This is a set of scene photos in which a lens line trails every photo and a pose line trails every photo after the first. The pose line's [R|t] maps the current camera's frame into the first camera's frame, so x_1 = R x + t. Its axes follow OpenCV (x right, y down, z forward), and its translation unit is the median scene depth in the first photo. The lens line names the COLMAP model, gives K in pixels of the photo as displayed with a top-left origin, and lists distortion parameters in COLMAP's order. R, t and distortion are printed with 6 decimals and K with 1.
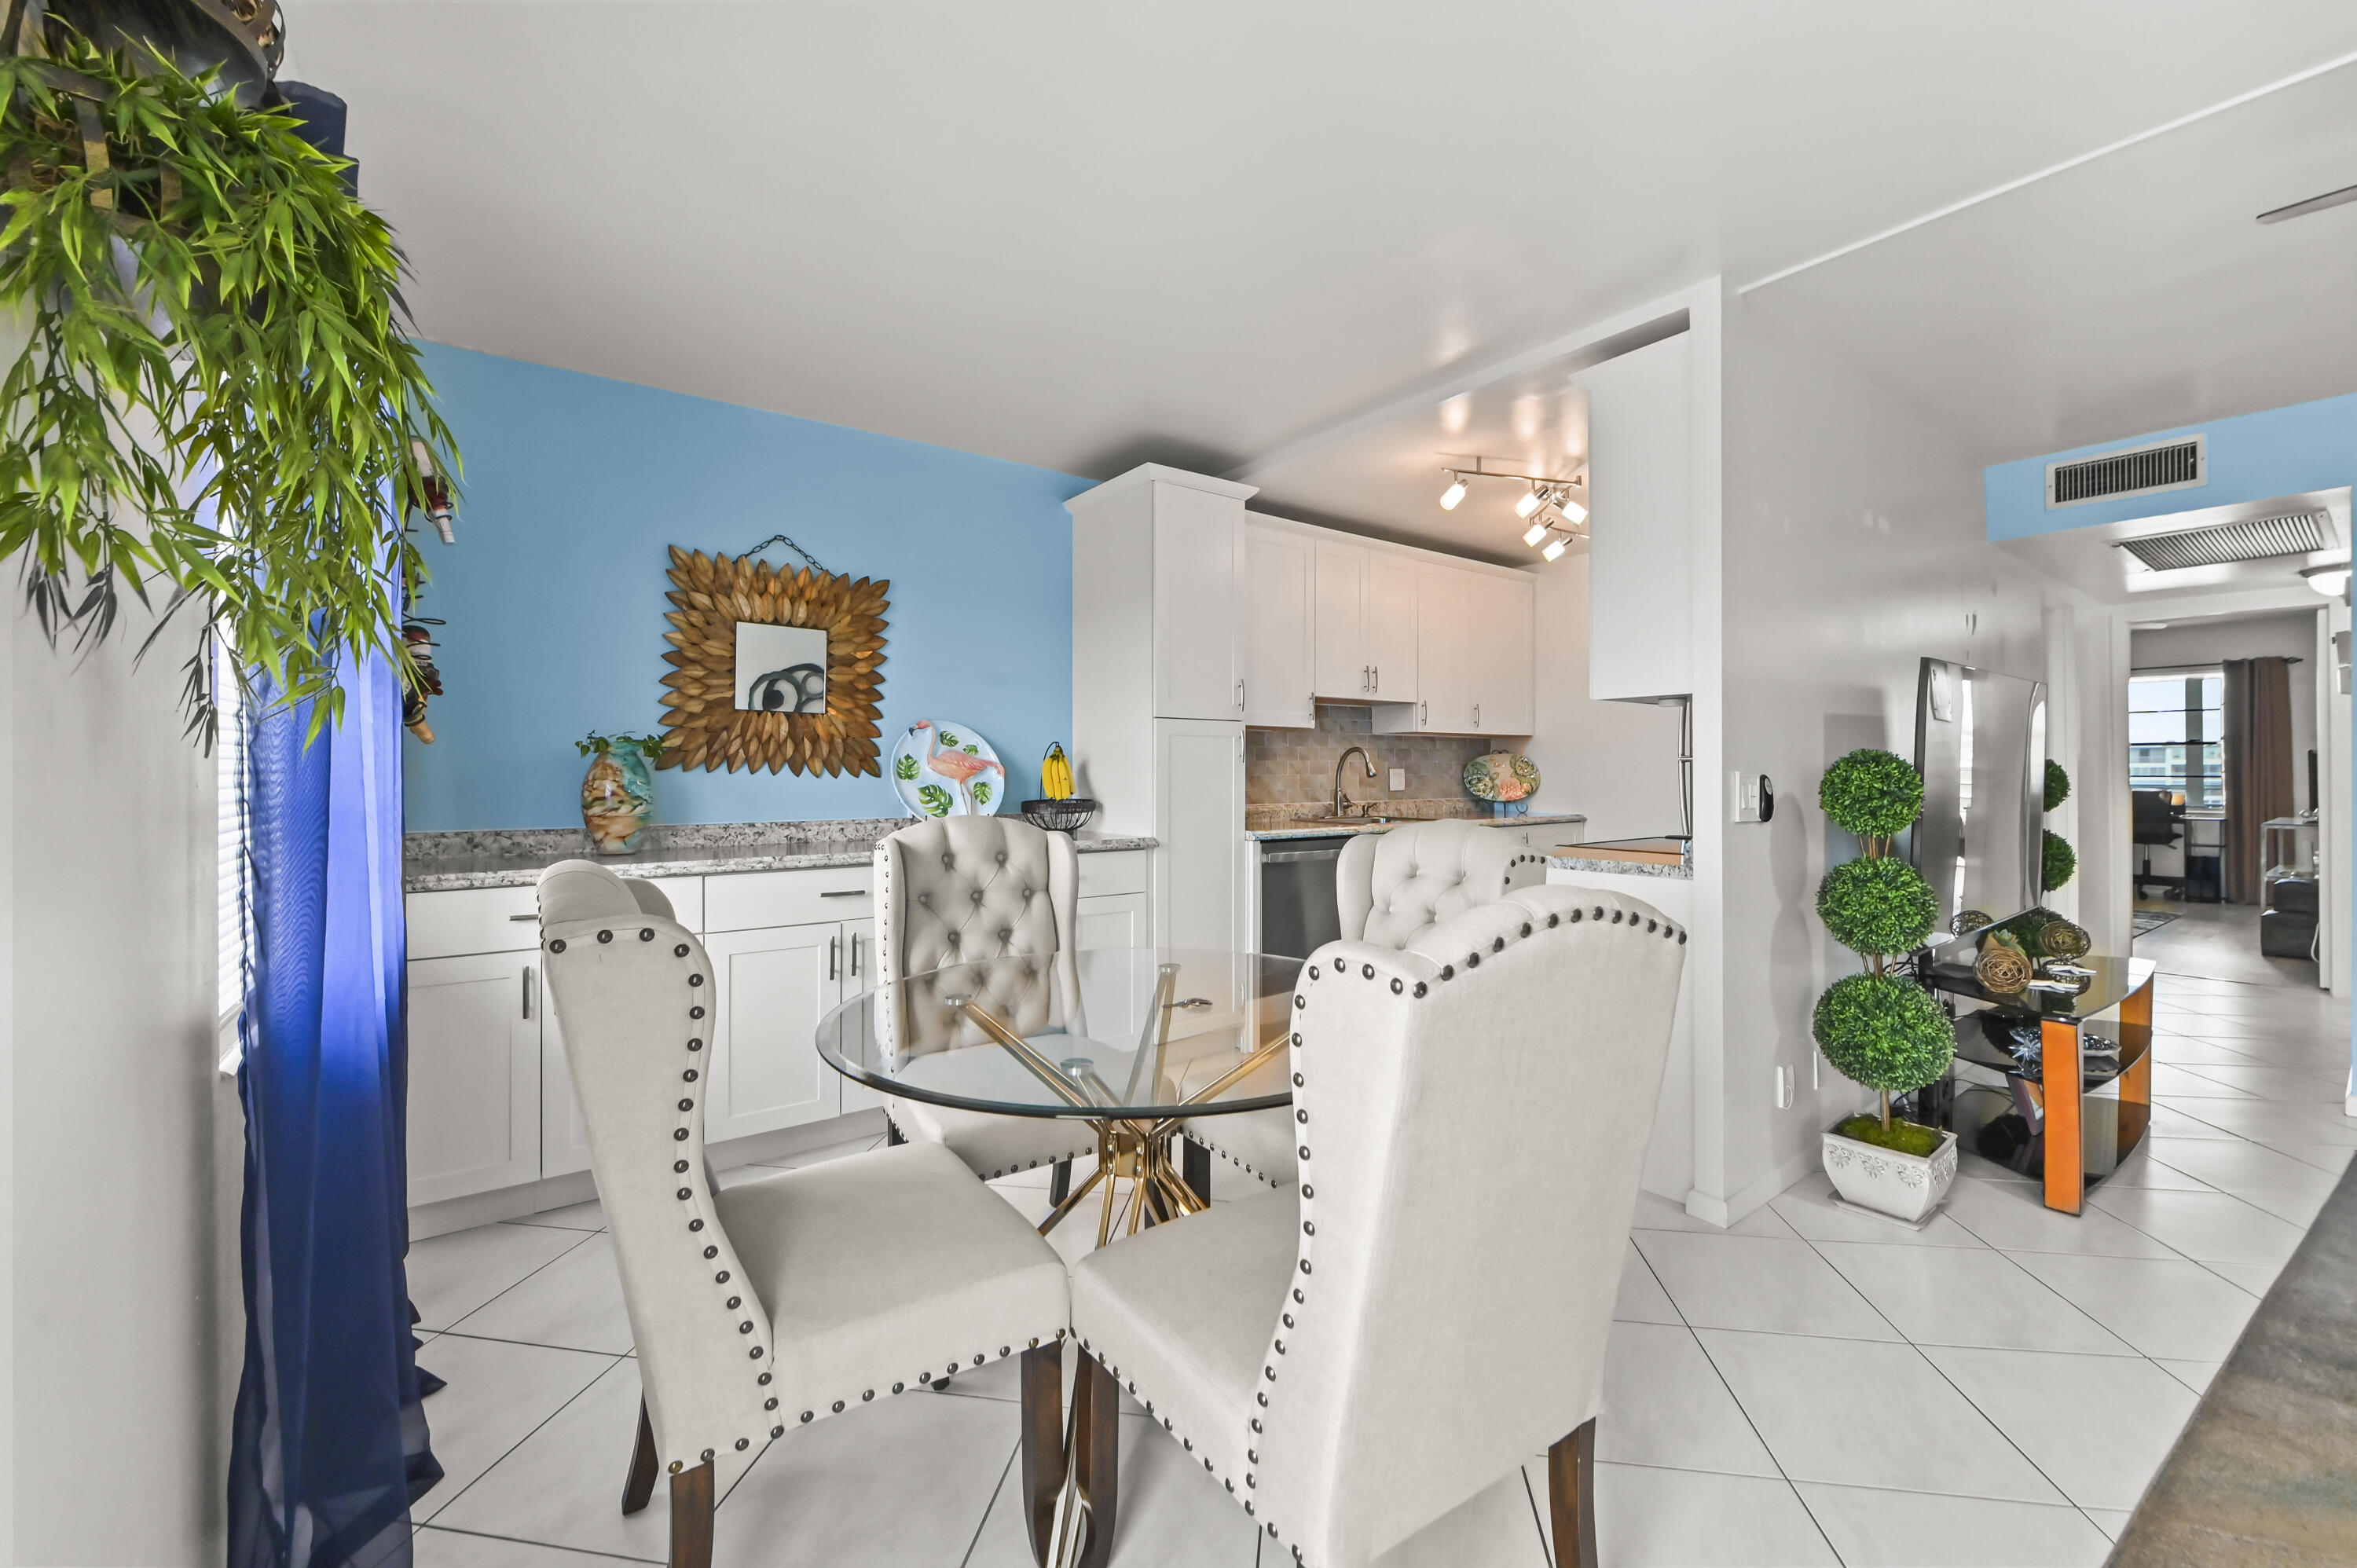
lens RADIAL K [[933.7, 0, 1194.7], [0, 933.7, 758.8], [0, 0, 1]] dist [-0.013105, 0.000795]
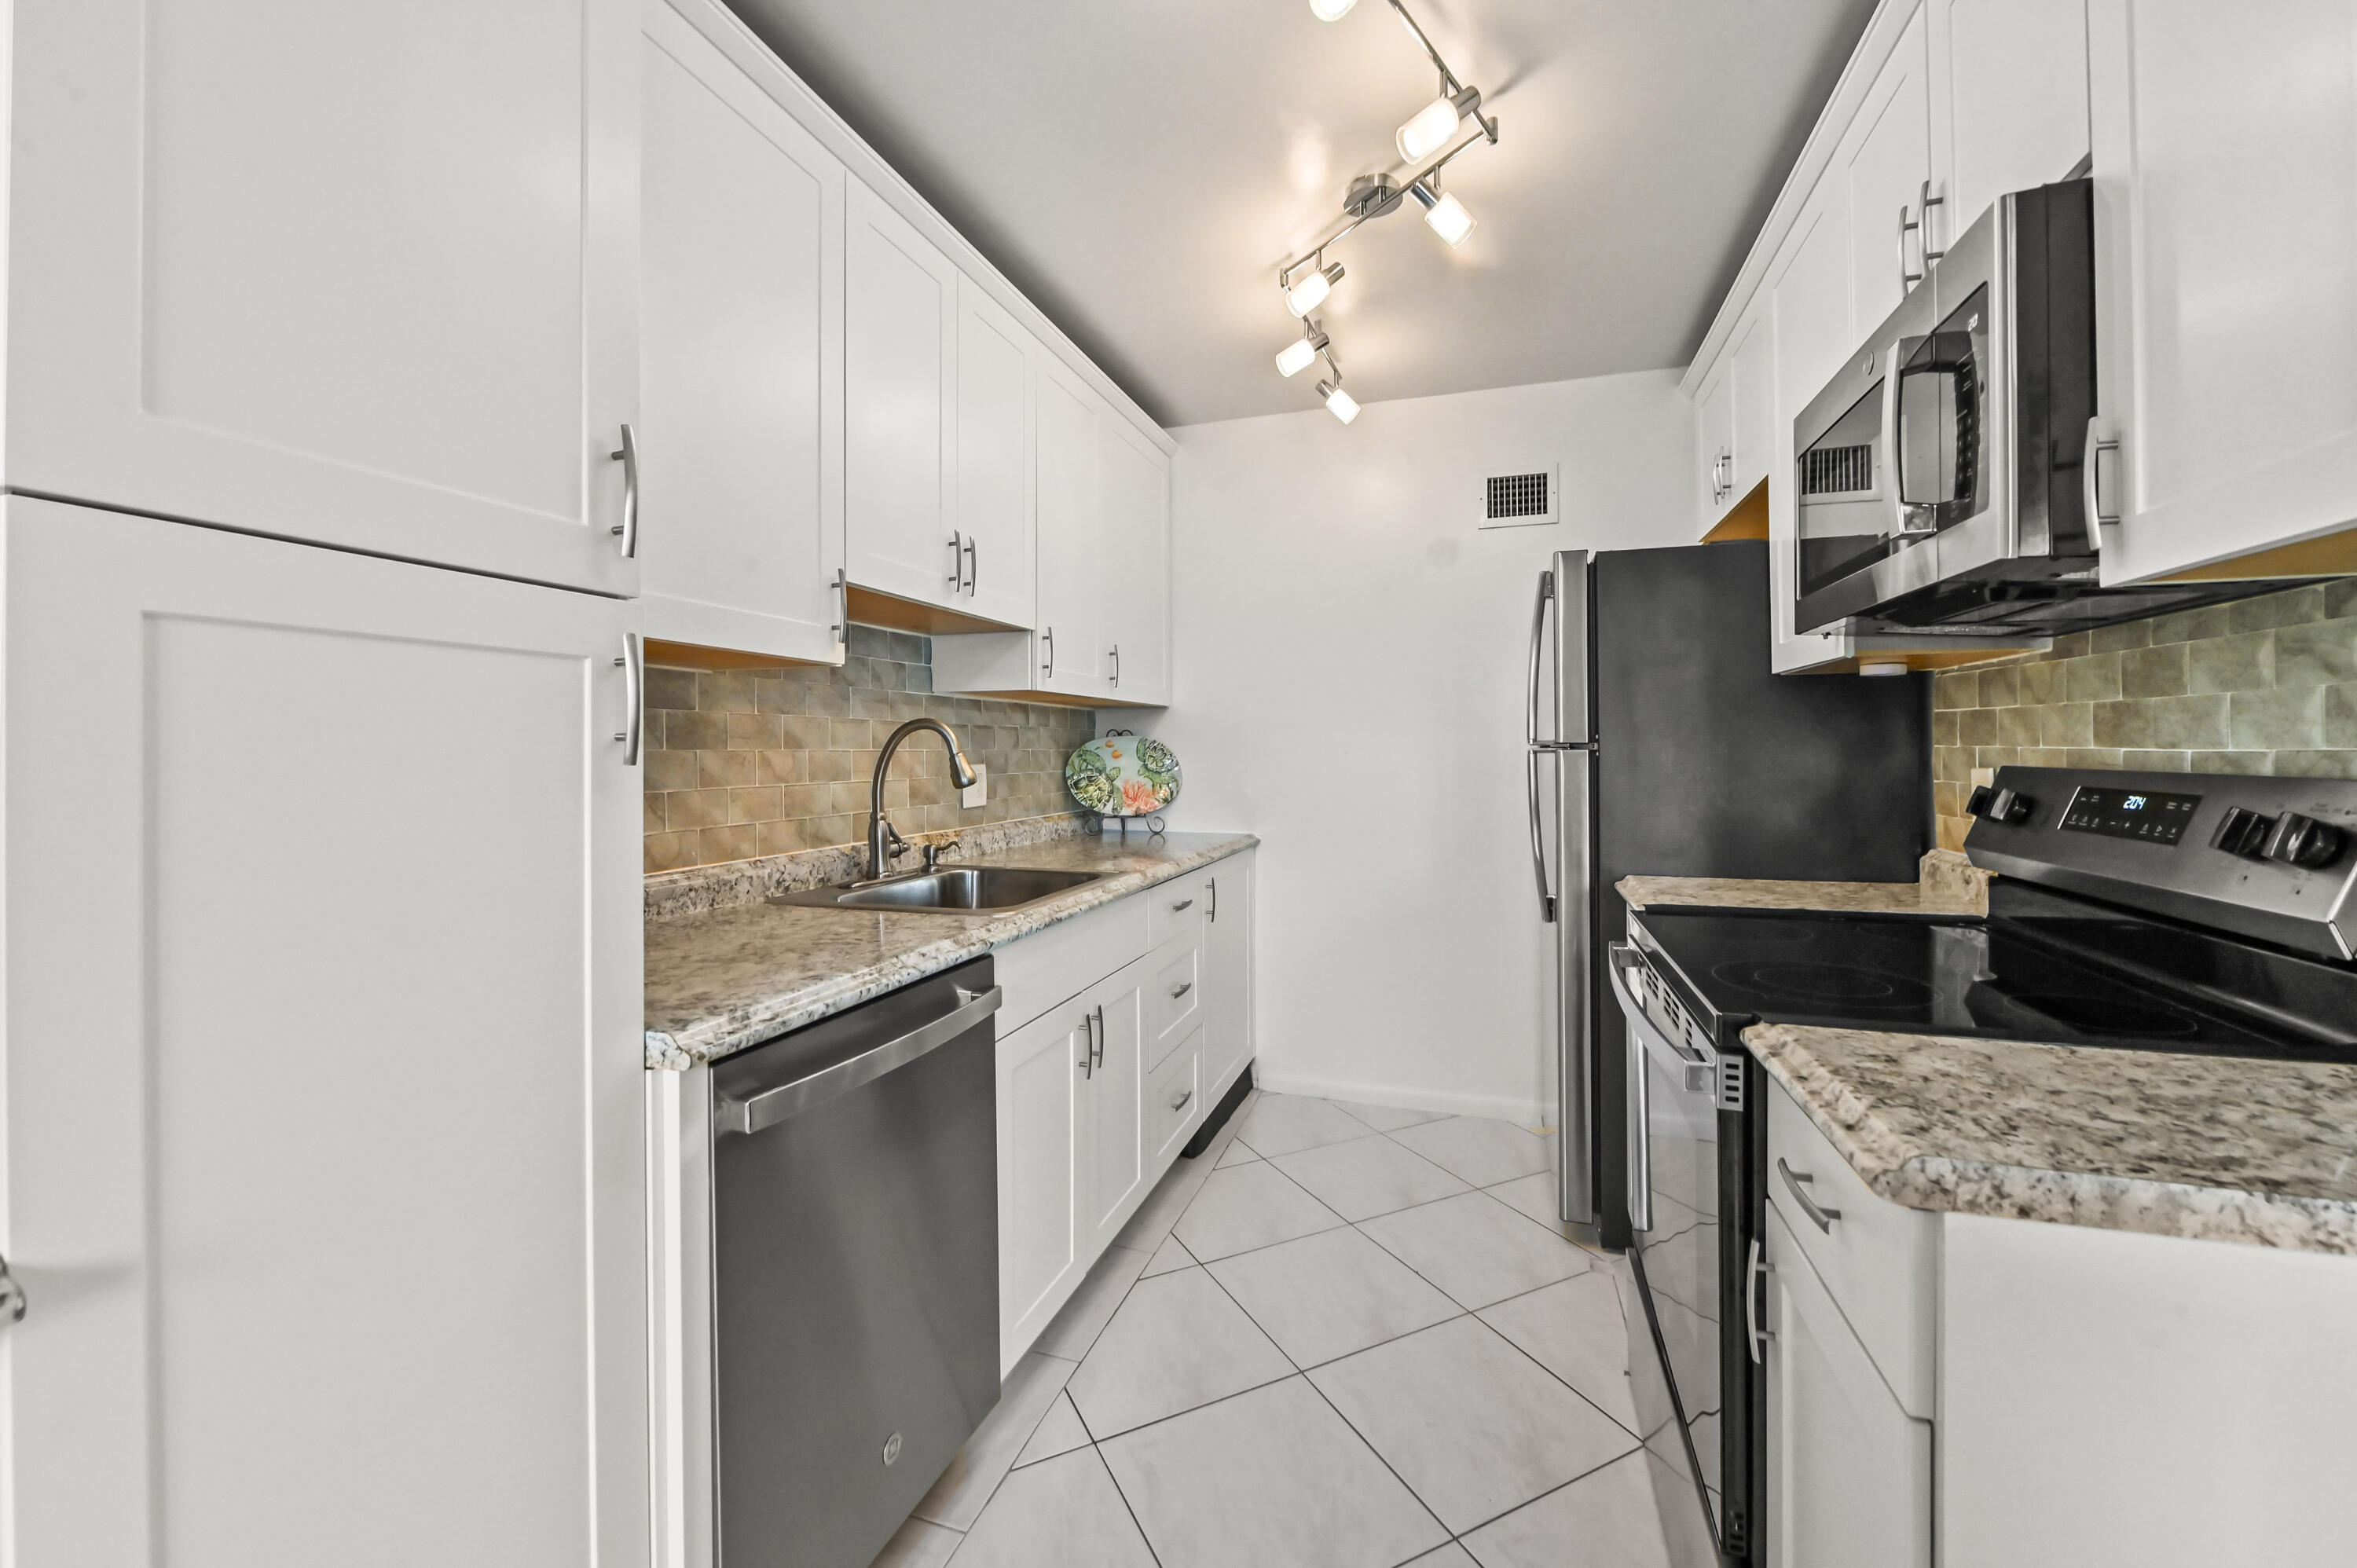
lens RADIAL K [[933.7, 0, 1153.0], [0, 933.7, 743.5], [0, 0, 1]] dist [-0.013105, 0.000795]
pose [[0.843933, -0.002294, 0.536444, 0.040023], [0.001720, 0.999997, 0.001572, -0.001678], [-0.536446, -0.000404, 0.843934, 0.790110]]
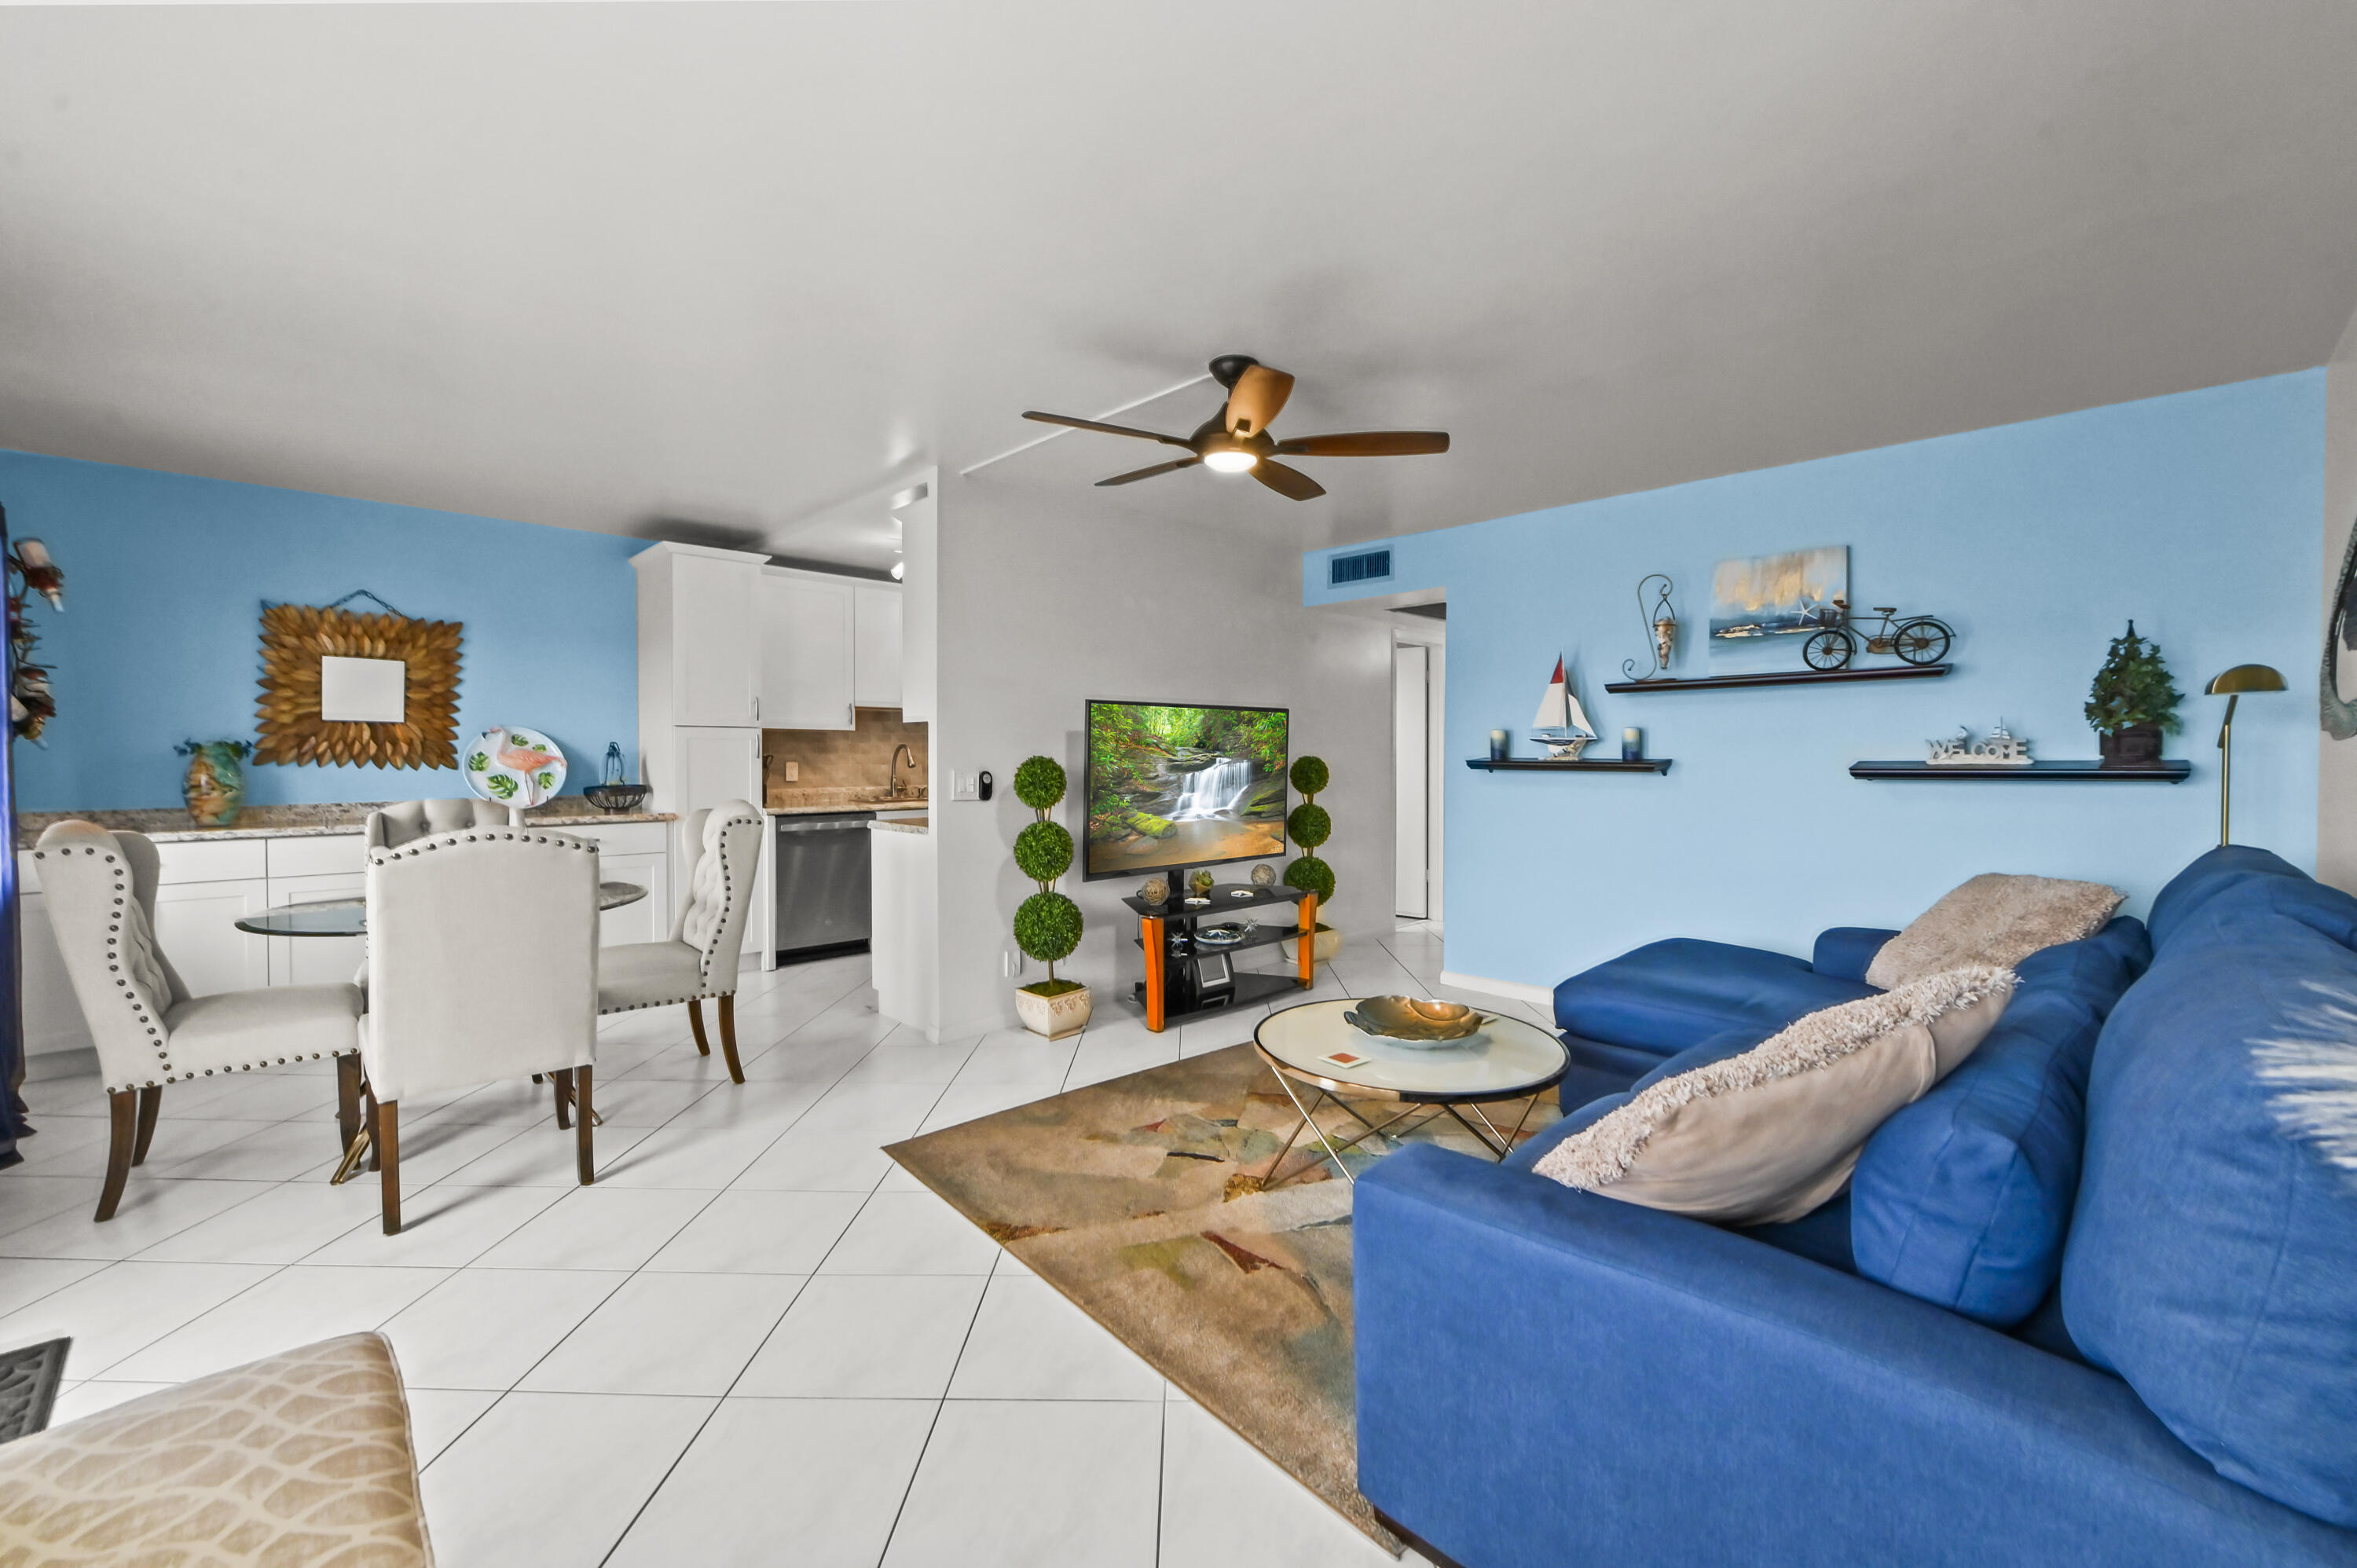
lens RADIAL K [[933.7, 0, 1177.2], [0, 933.7, 765.3], [0, 0, 1]] dist [-0.013105, 0.000795]
pose [[0.991242, 0.001446, 0.132052, 0.523893], [-0.005091, 0.999615, 0.027270, -0.028012], [-0.131962, -0.027703, 0.990868, -0.467555]]
